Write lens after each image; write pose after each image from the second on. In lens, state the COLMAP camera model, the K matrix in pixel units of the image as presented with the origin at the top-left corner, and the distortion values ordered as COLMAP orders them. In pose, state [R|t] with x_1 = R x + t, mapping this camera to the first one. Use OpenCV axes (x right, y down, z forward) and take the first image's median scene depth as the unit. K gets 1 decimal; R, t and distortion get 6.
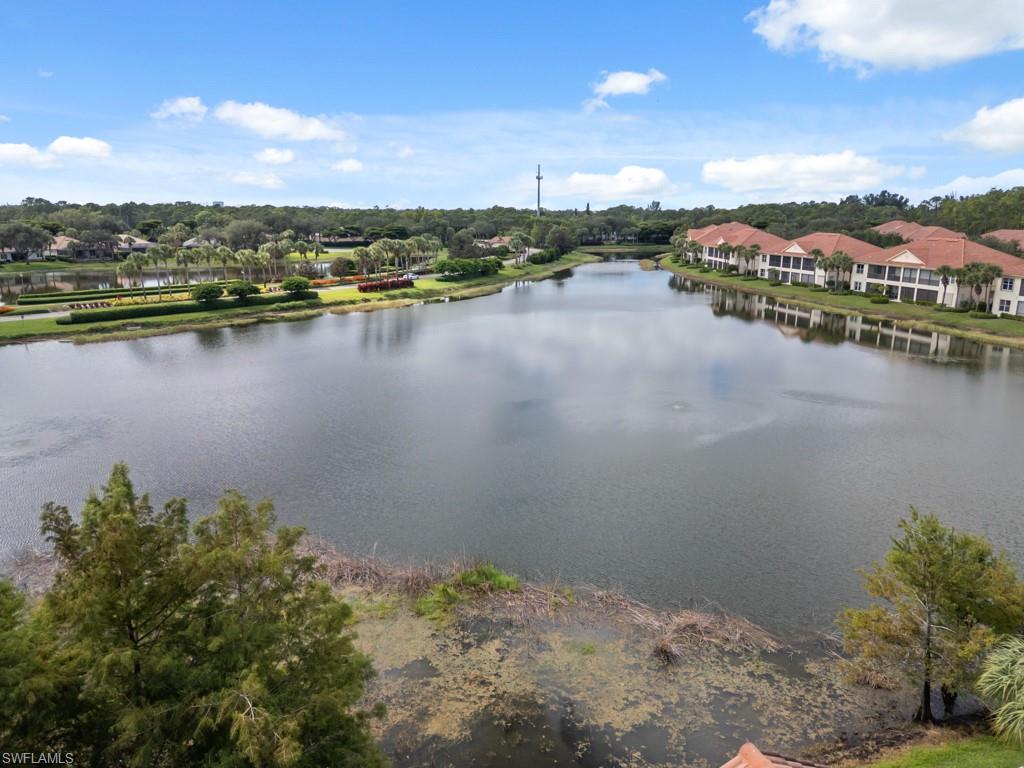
lens RADIAL K [[725.5, 0, 512.0], [0, 725.5, 384.0], [0, 0, 1]] dist [0.080839, -0.081795]
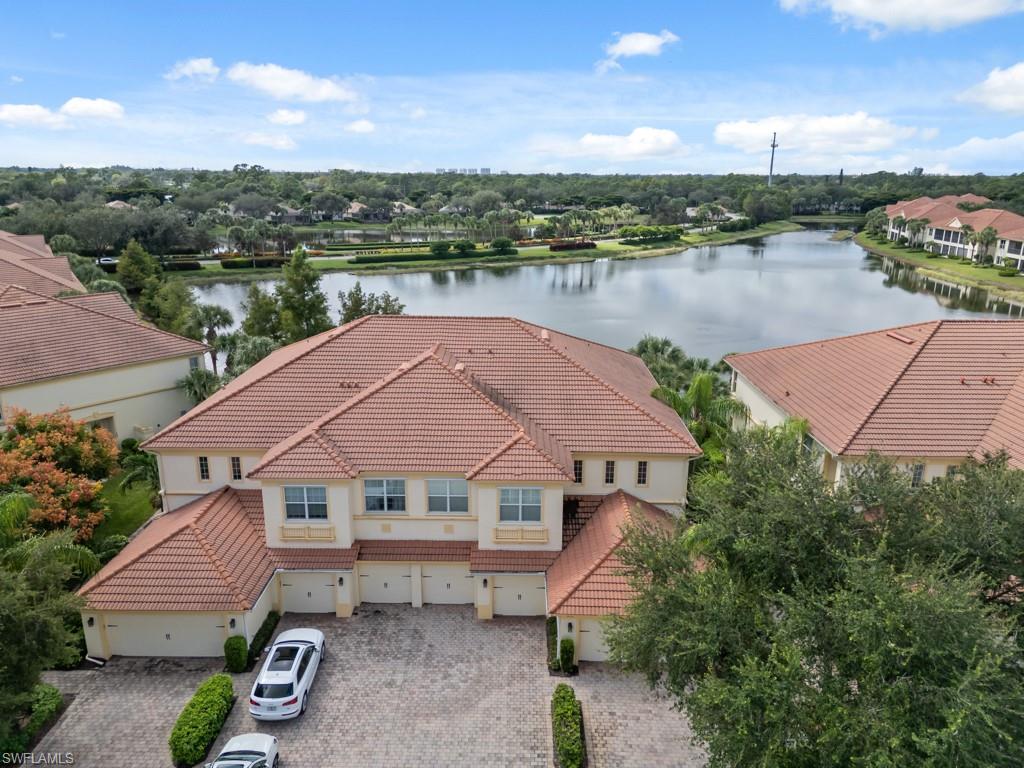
lens RADIAL K [[725.5, 0, 512.0], [0, 725.5, 384.0], [0, 0, 1]] dist [0.080839, -0.081795]
pose [[0.944062, 0.093597, -0.316208, 0.121575], [-0.079423, 0.995184, 0.057450, 0.031319], [0.320062, -0.029122, 0.946949, -0.194114]]
